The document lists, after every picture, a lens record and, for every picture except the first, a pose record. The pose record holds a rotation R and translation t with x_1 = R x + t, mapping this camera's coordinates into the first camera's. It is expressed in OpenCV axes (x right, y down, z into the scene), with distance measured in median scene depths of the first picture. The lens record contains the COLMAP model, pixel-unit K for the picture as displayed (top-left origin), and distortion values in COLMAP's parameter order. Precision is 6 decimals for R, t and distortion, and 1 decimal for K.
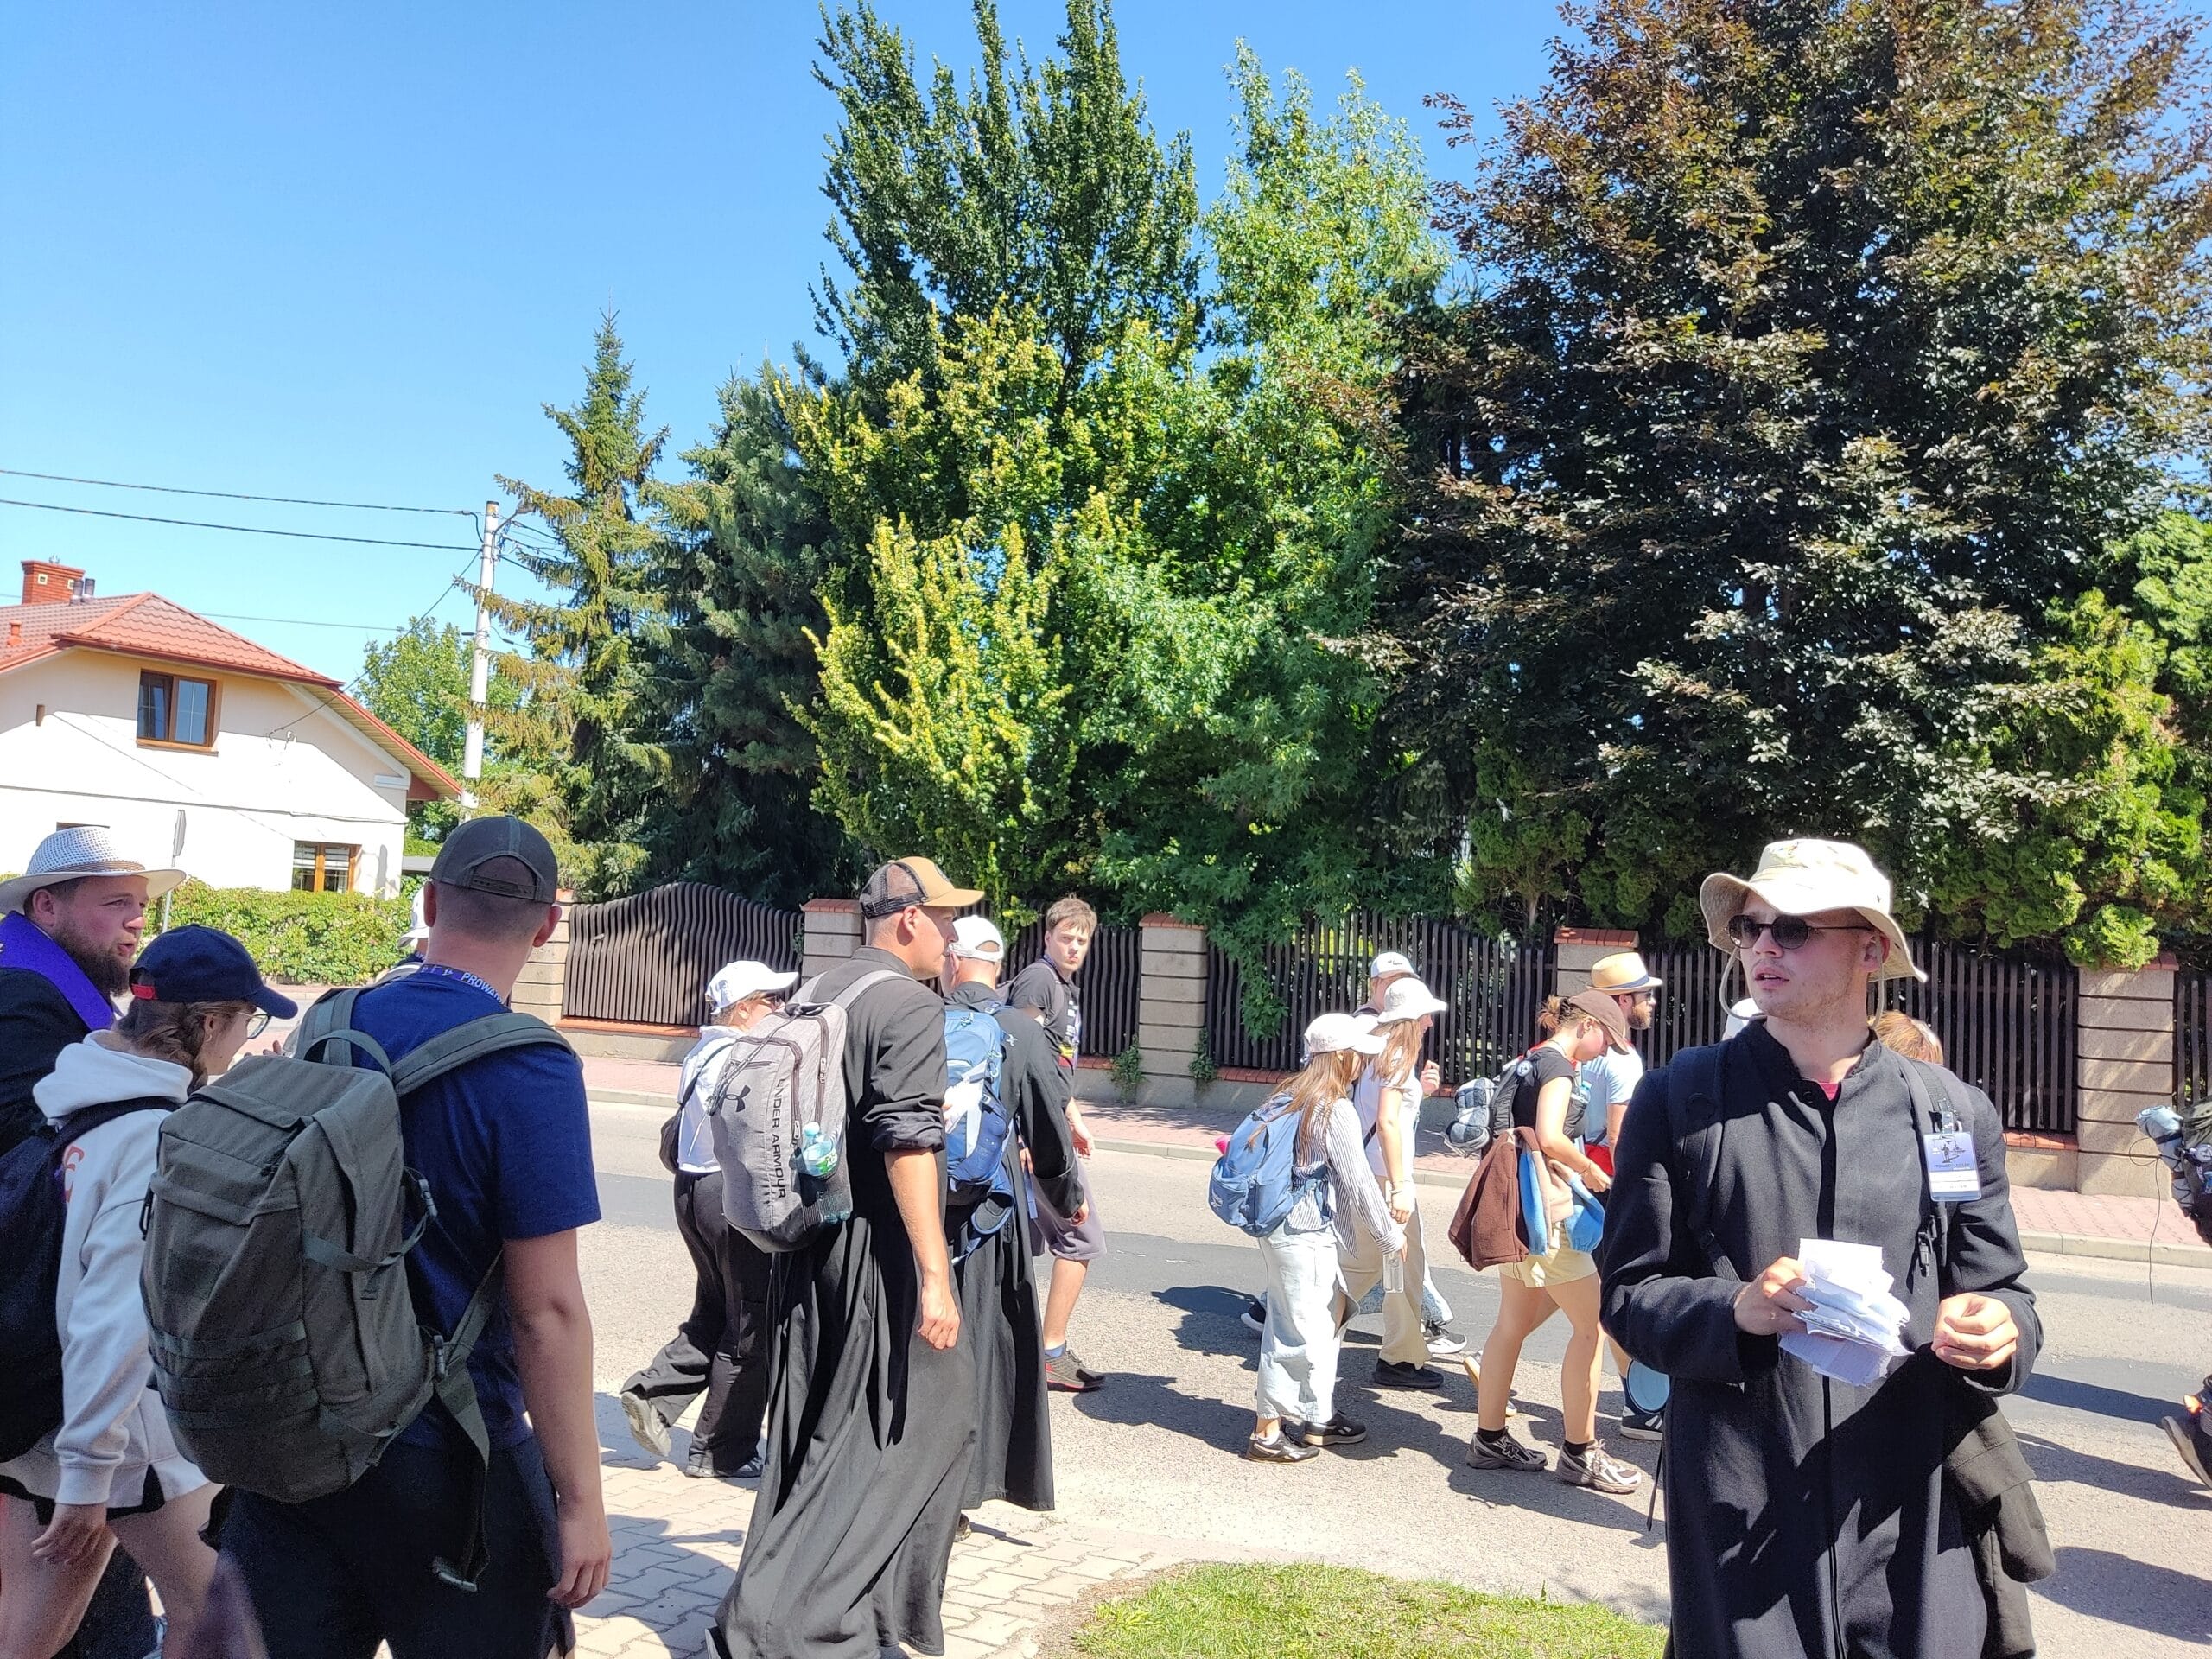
lens RADIAL K [[1641.8, 0, 1122.8], [0, 1641.8, 830.0], [0, 0, 1]] dist [0.085971, -0.117771]
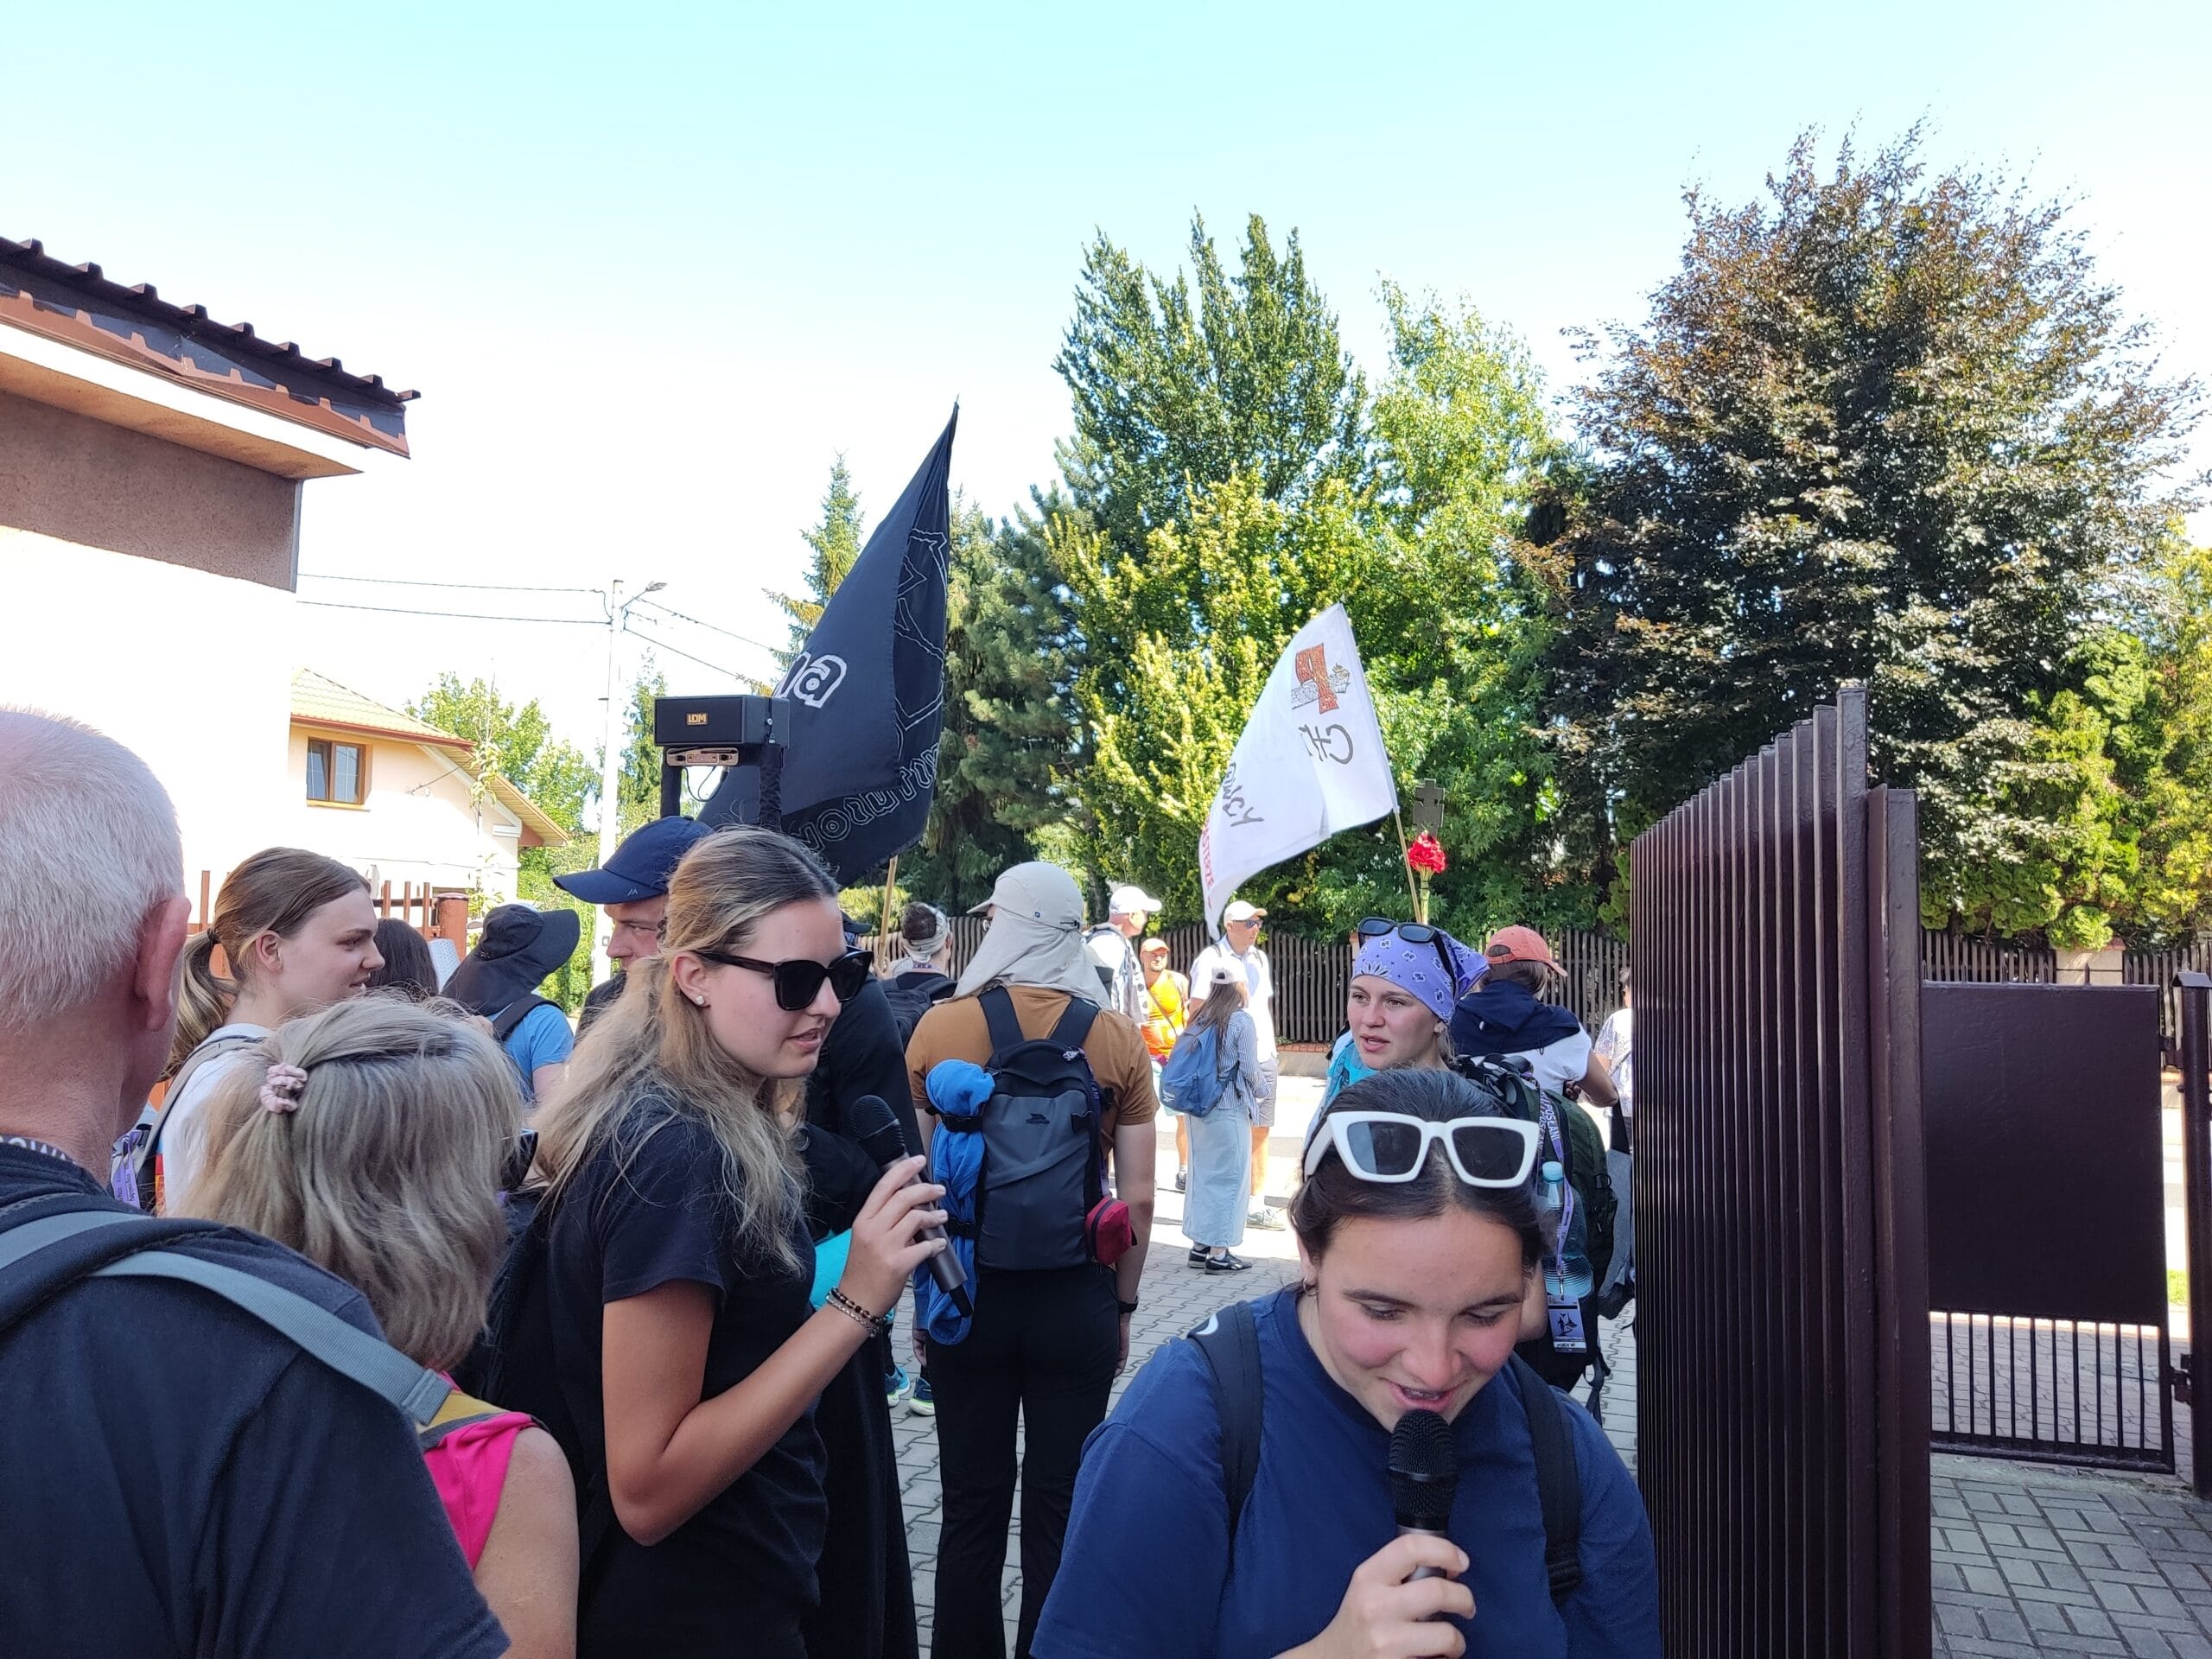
lens RADIAL K [[1641.8, 0, 1148.7], [0, 1641.8, 805.3], [0, 0, 1]] dist [0.085971, -0.117771]
pose [[0.996455, -0.025030, 0.080313, -0.269312], [0.026861, 0.999402, -0.021794, -0.027200], [-0.079720, 0.023874, 0.996531, -0.309788]]
